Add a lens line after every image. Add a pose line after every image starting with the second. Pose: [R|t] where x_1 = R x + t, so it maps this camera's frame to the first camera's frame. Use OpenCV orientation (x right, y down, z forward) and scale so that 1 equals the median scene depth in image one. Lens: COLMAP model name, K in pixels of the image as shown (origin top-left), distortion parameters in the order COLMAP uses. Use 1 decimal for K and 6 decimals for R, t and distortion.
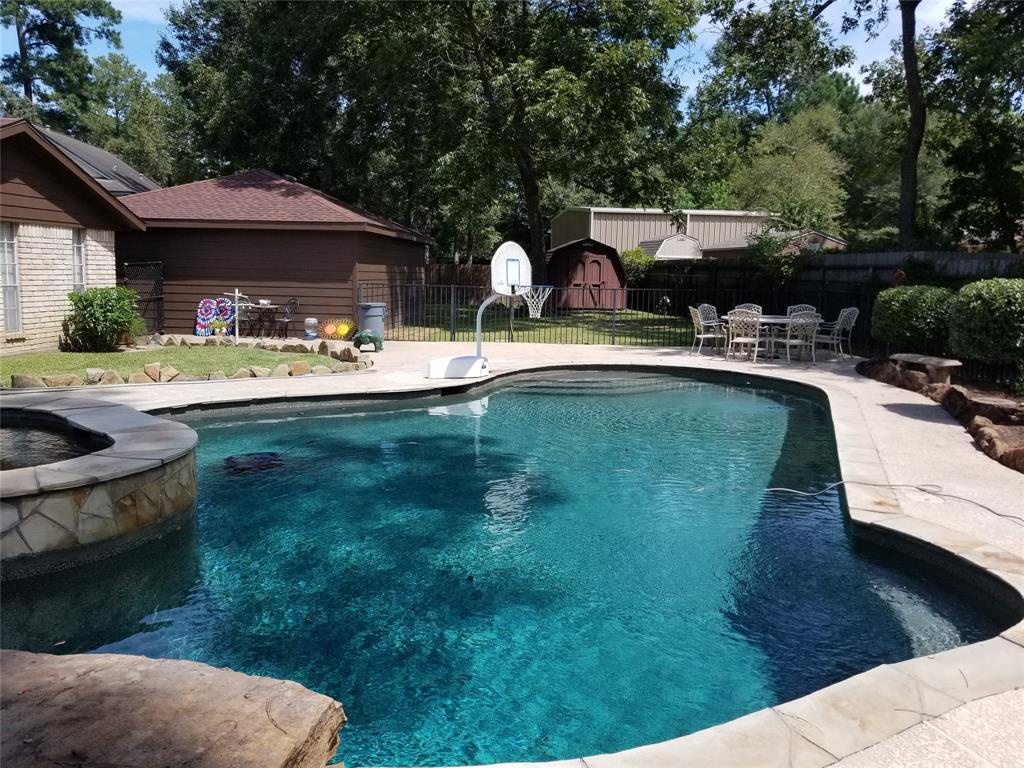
lens RADIAL K [[779.0, 0, 505.5], [0, 779.0, 393.9], [0, 0, 1]] dist [0.018973, -0.038427]
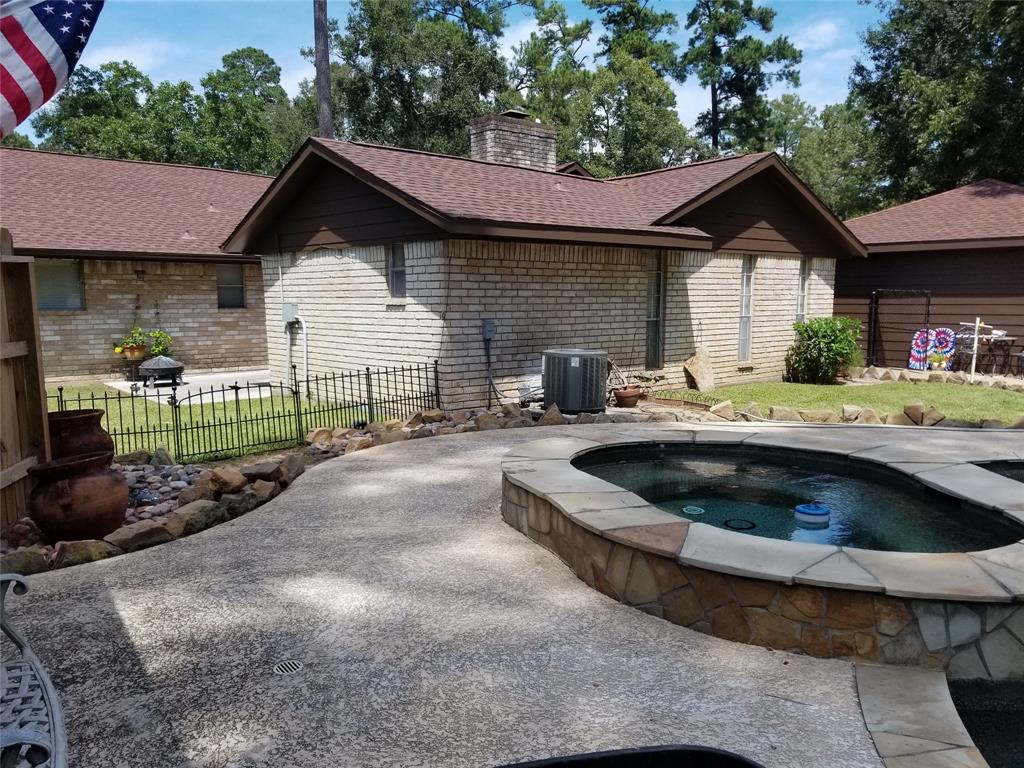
lens RADIAL K [[779.0, 0, 505.5], [0, 779.0, 393.9], [0, 0, 1]] dist [0.018973, -0.038427]
pose [[0.715722, 0.060844, -0.695730, -0.114588], [-0.085378, 0.996348, -0.000698, -0.006958], [0.693147, 0.059900, 0.718303, 0.034997]]
